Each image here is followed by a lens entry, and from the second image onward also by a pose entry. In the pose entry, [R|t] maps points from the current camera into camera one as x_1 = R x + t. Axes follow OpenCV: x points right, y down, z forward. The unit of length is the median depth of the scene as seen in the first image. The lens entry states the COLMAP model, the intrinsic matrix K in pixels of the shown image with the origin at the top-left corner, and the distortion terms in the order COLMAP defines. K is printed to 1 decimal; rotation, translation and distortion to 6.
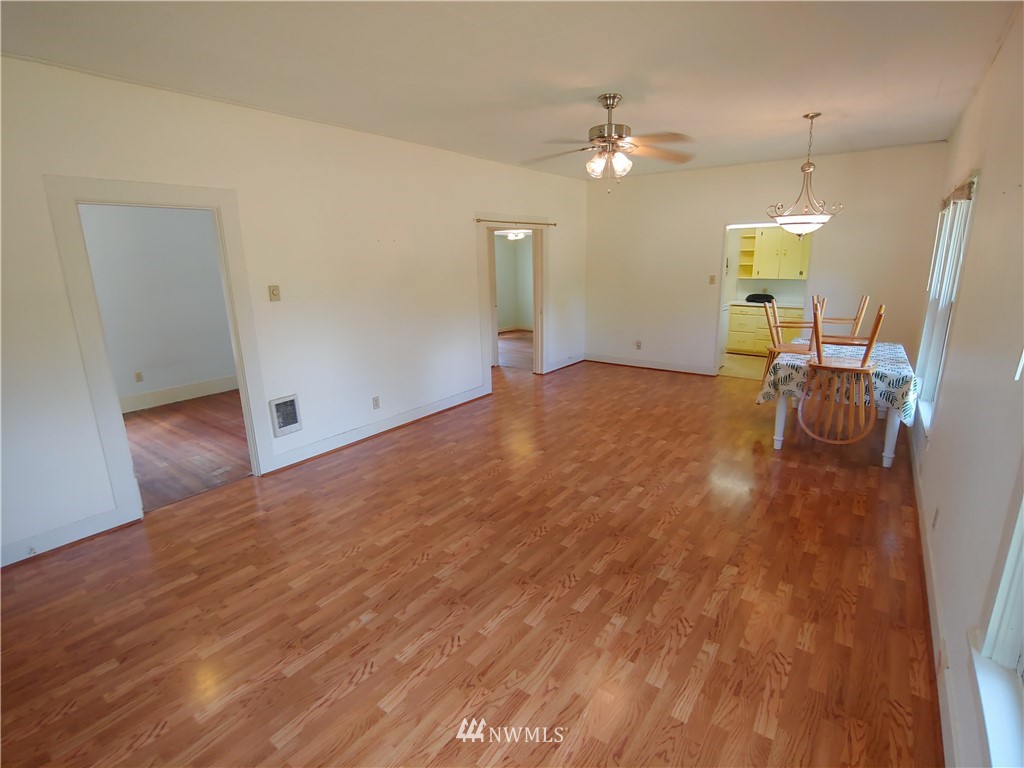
lens RADIAL K [[493.5, 0, 519.6], [0, 493.5, 378.1], [0, 0, 1]] dist [-0.025400, 0.000295]
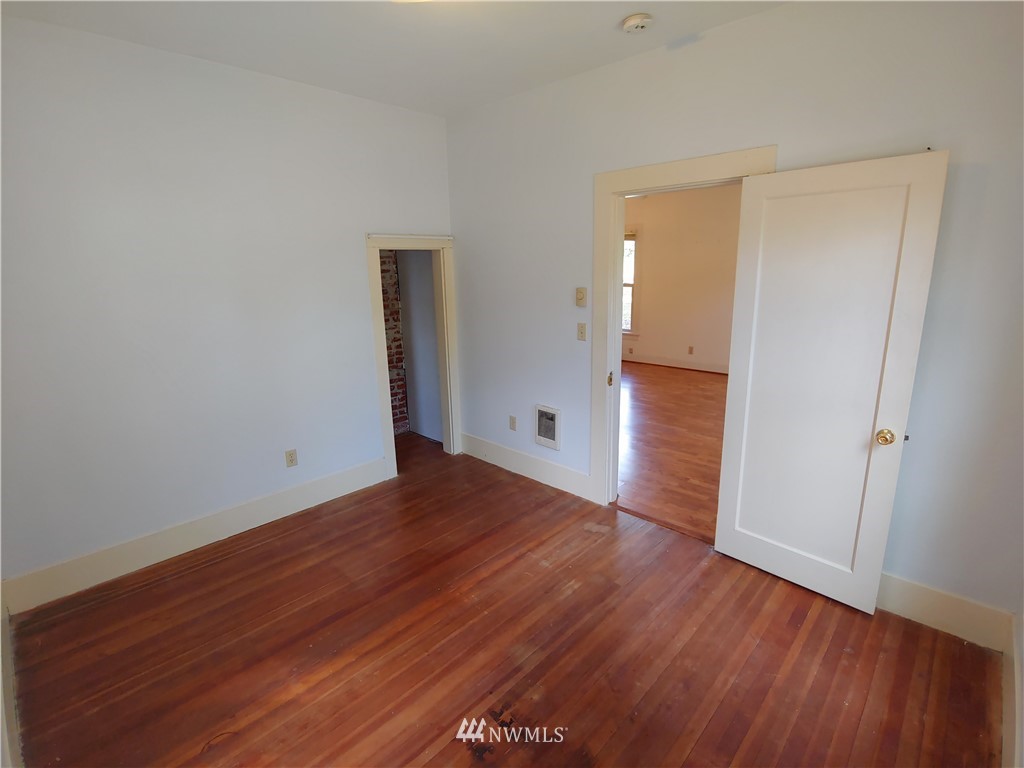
lens RADIAL K [[493.5, 0, 519.6], [0, 493.5, 378.1], [0, 0, 1]] dist [-0.025400, 0.000295]
pose [[0.121591, -0.214048, 0.969226, -1.311163], [0.249241, 0.951769, 0.178925, -0.206812], [-0.960778, 0.219815, 0.169076, 0.910948]]
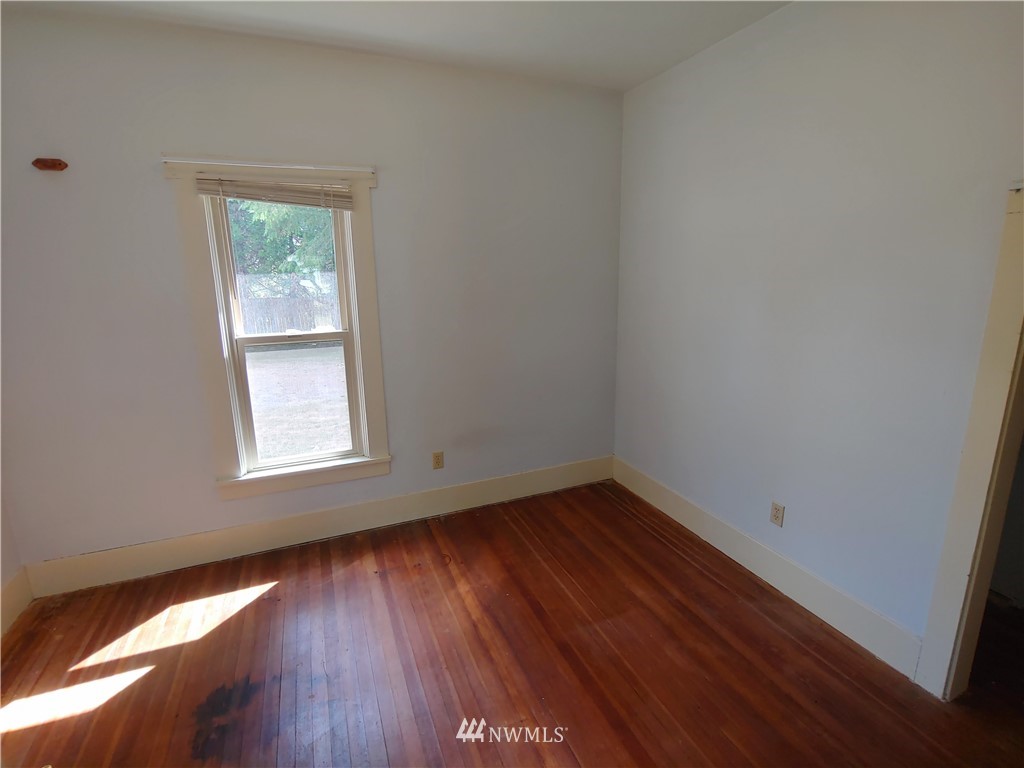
lens RADIAL K [[493.5, 0, 519.6], [0, 493.5, 378.1], [0, 0, 1]] dist [-0.025400, 0.000295]
pose [[0.861546, 0.115450, -0.494378, -0.589102], [-0.121202, 0.992415, 0.020537, -0.171076], [0.492999, 0.042226, 0.869005, 0.746486]]
